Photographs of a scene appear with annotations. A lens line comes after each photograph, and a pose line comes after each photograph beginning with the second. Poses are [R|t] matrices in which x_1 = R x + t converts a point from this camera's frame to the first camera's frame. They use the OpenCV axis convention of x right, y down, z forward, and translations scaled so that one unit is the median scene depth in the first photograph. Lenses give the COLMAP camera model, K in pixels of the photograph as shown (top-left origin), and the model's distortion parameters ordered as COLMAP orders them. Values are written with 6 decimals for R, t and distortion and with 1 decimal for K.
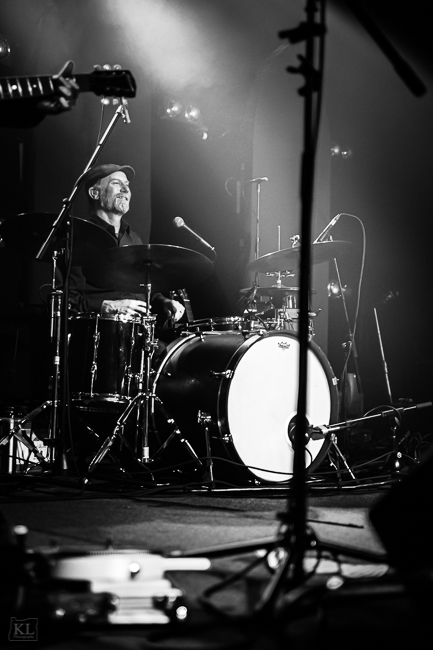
lens RADIAL K [[1148.3, 0, 215.5], [0, 1148.3, 323.5], [0, 0, 1]] dist [0.135757, 0.000000]
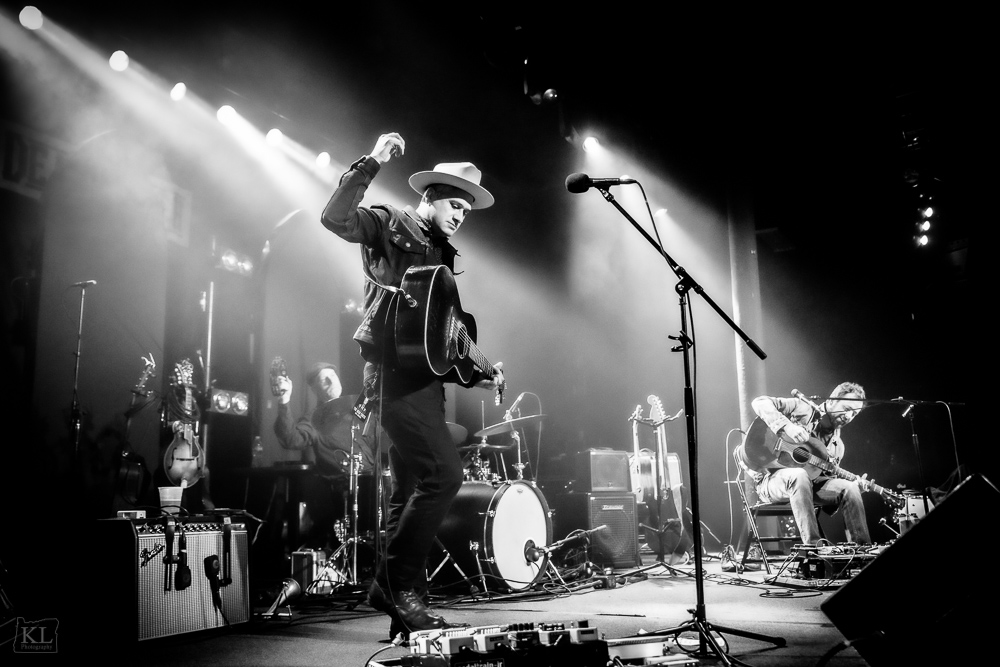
lens RADIAL K [[950.9, 0, 485.3], [0, 950.9, 329.6], [0, 0, 1]] dist [-0.021099, 0.000000]
pose [[0.960899, 0.010201, 0.276709, -0.302349], [0.024075, 0.992459, -0.120191, -0.037615], [-0.275849, 0.122153, 0.953408, -0.126704]]
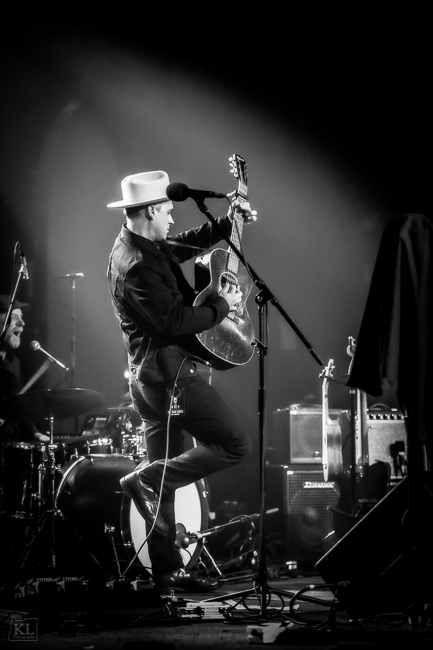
lens RADIAL K [[2628.7, 0, 220.1], [0, 2628.7, 328.3], [0, 0, 1]] dist [0.253201, 0.000000]
pose [[0.971918, -0.018716, 0.234576, -0.523395], [0.016324, 0.999793, 0.012136, -0.156580], [-0.234755, -0.007966, 0.972022, -1.679212]]
